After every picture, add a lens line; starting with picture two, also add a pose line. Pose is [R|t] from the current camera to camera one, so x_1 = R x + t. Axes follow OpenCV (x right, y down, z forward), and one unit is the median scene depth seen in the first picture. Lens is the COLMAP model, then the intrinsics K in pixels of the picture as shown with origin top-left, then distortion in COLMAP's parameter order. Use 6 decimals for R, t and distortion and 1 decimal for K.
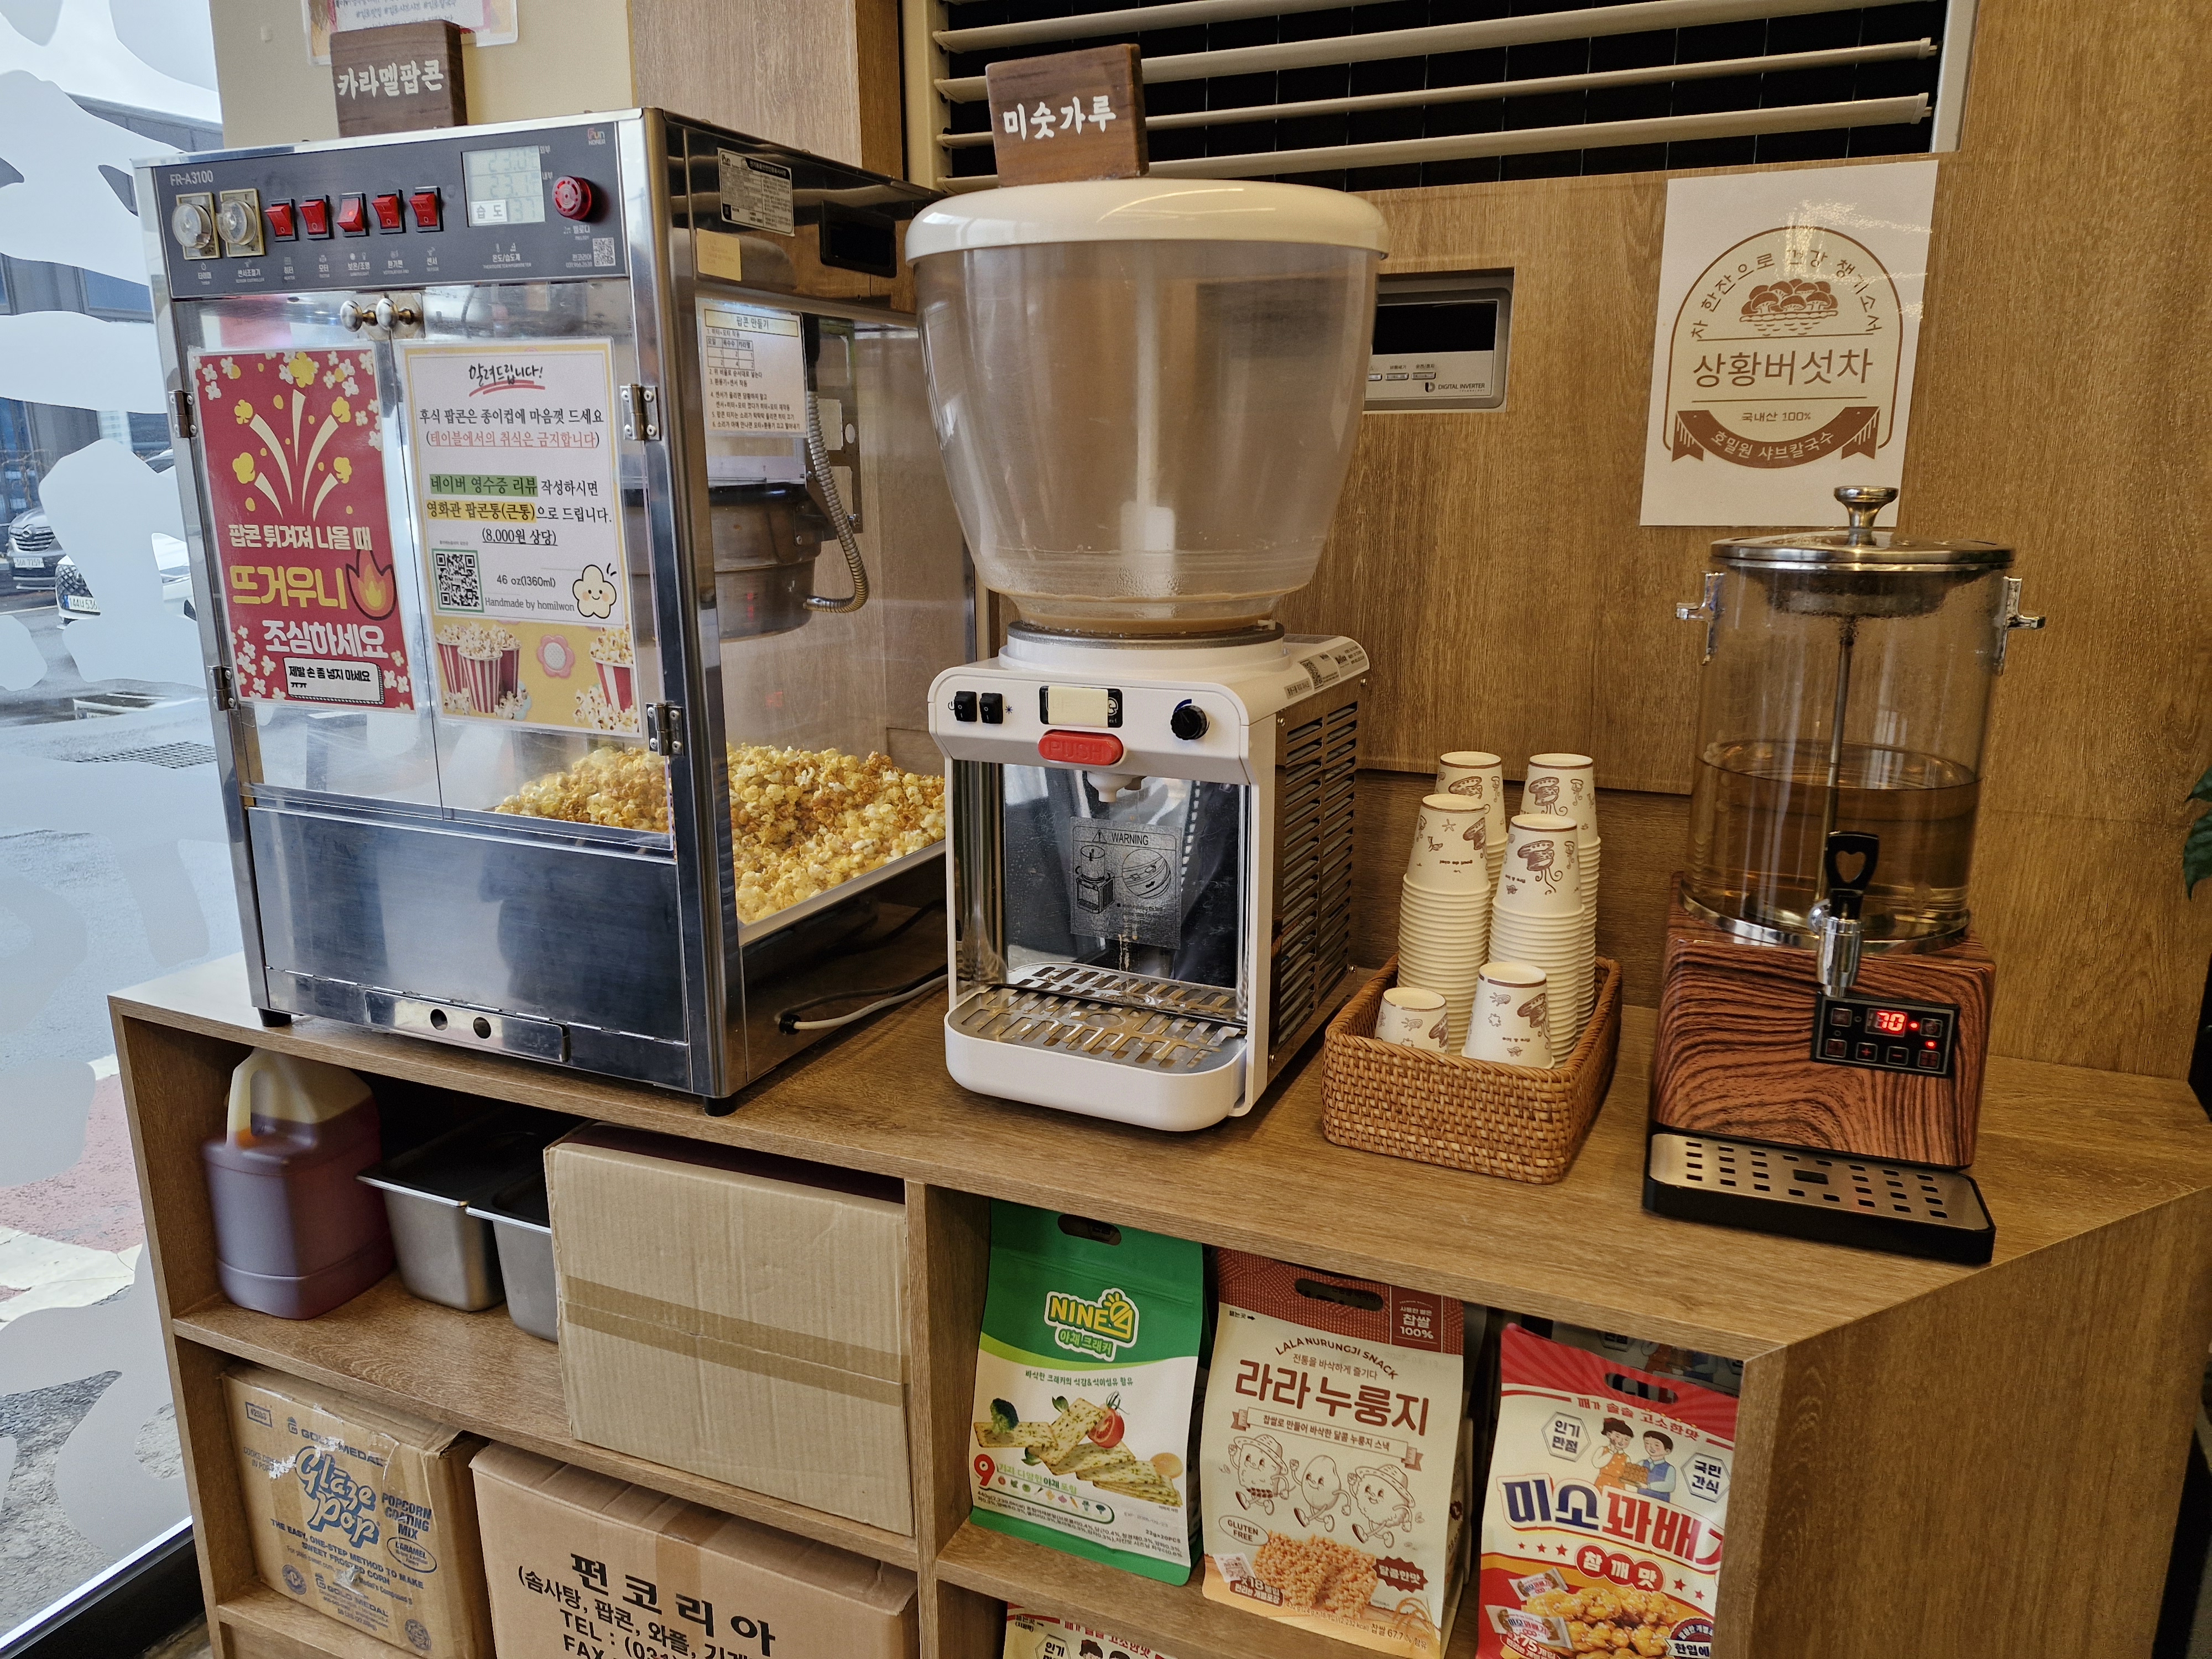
lens RADIAL K [[1543.2, 0, 1106.0], [0, 1543.2, 829.5], [0, 0, 1]] dist [0.063231, -0.061870]
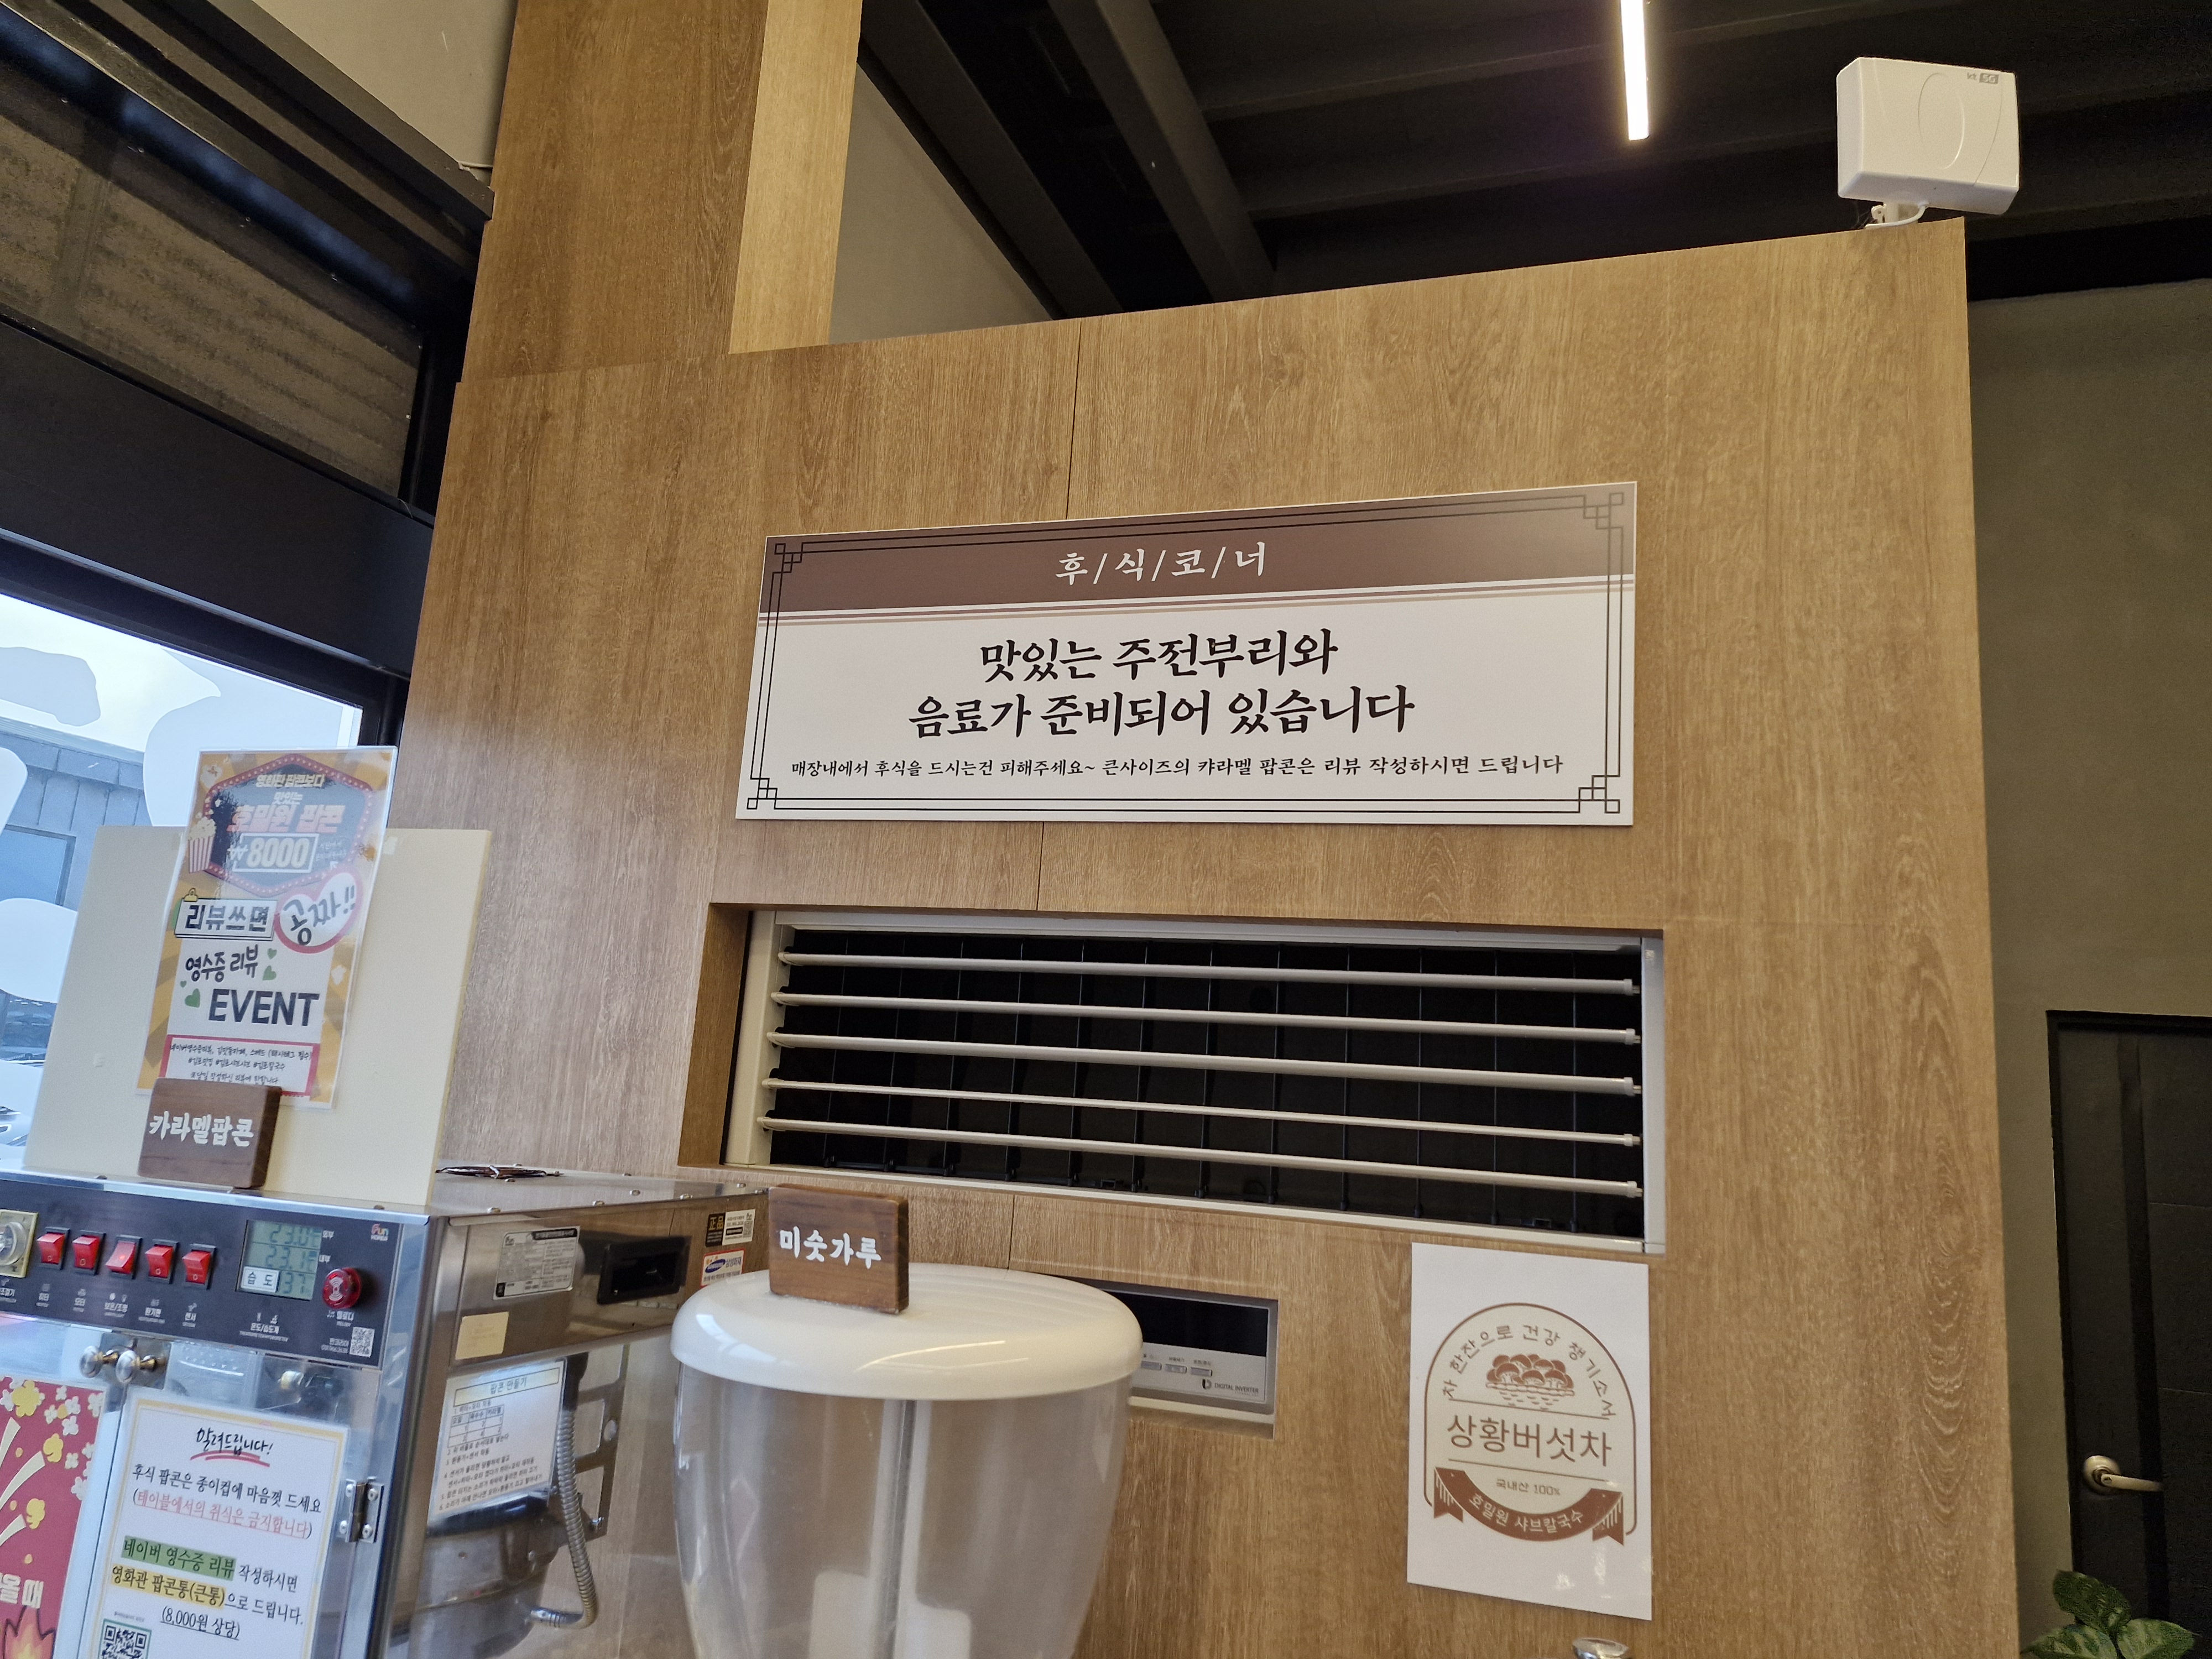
lens RADIAL K [[1548.0, 0, 1108.5], [0, 1548.0, 804.7], [0, 0, 1]] dist [0.056977, -0.038727]
pose [[0.994349, 0.079286, 0.070595, 0.049913], [-0.043081, 0.909143, -0.414250, -0.245218], [-0.097025, 0.408868, 0.907421, -0.093191]]
